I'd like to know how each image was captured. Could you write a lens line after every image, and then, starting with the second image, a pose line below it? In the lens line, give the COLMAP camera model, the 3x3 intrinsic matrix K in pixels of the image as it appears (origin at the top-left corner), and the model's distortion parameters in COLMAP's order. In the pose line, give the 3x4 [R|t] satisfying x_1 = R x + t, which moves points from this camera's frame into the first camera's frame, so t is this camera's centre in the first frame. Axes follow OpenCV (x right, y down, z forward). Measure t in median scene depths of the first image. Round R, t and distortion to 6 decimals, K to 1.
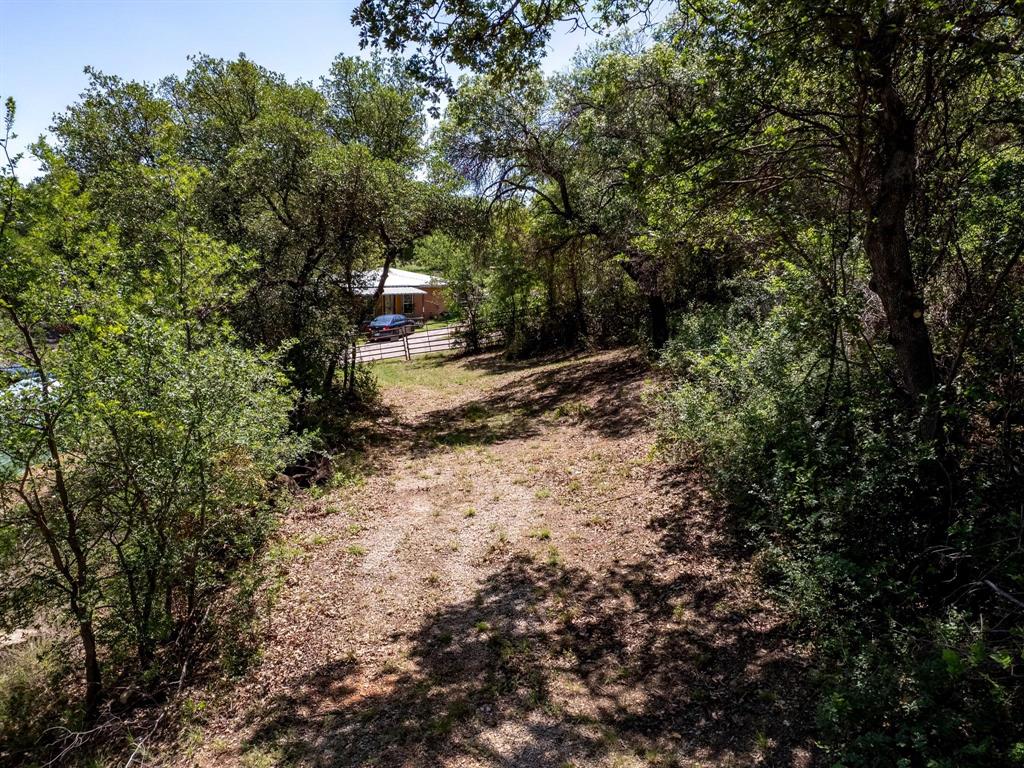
lens RADIAL K [[724.0, 0, 511.5], [0, 724.0, 386.7], [0, 0, 1]] dist [-0.065872, 0.002358]
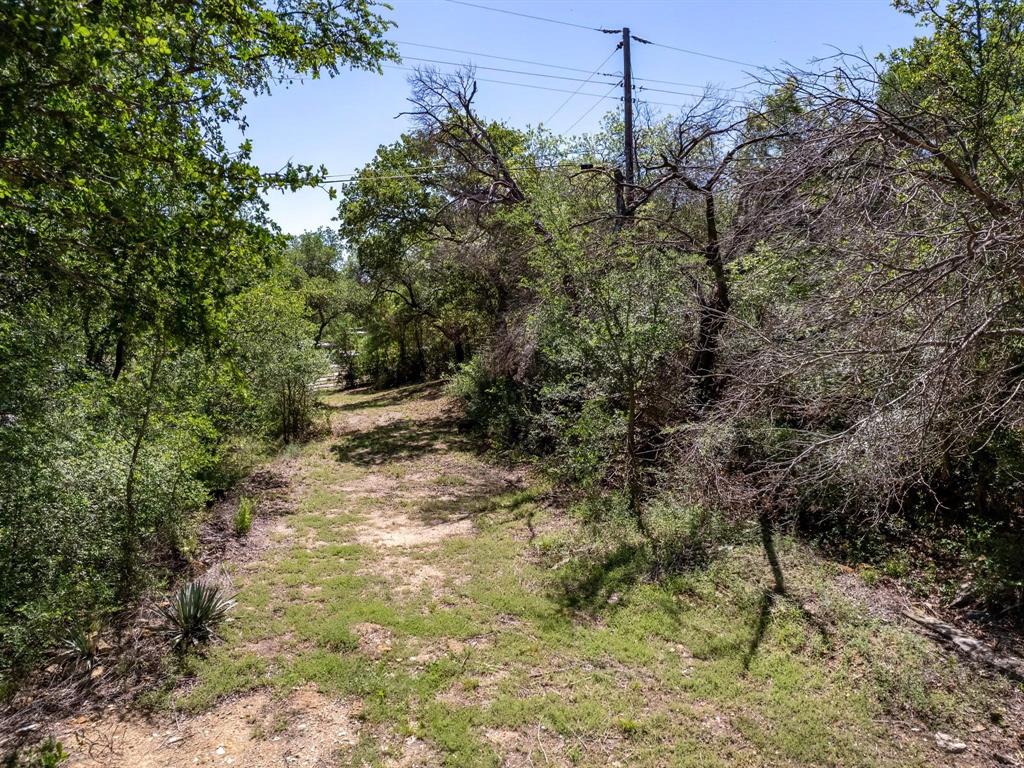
lens RADIAL K [[724.0, 0, 514.0], [0, 724.0, 384.2], [0, 0, 1]] dist [-0.065872, 0.002358]
pose [[0.976979, -0.007359, 0.213208, -0.048415], [0.027471, 0.995424, -0.091521, 0.106153], [-0.211559, 0.095271, 0.972711, -0.617051]]
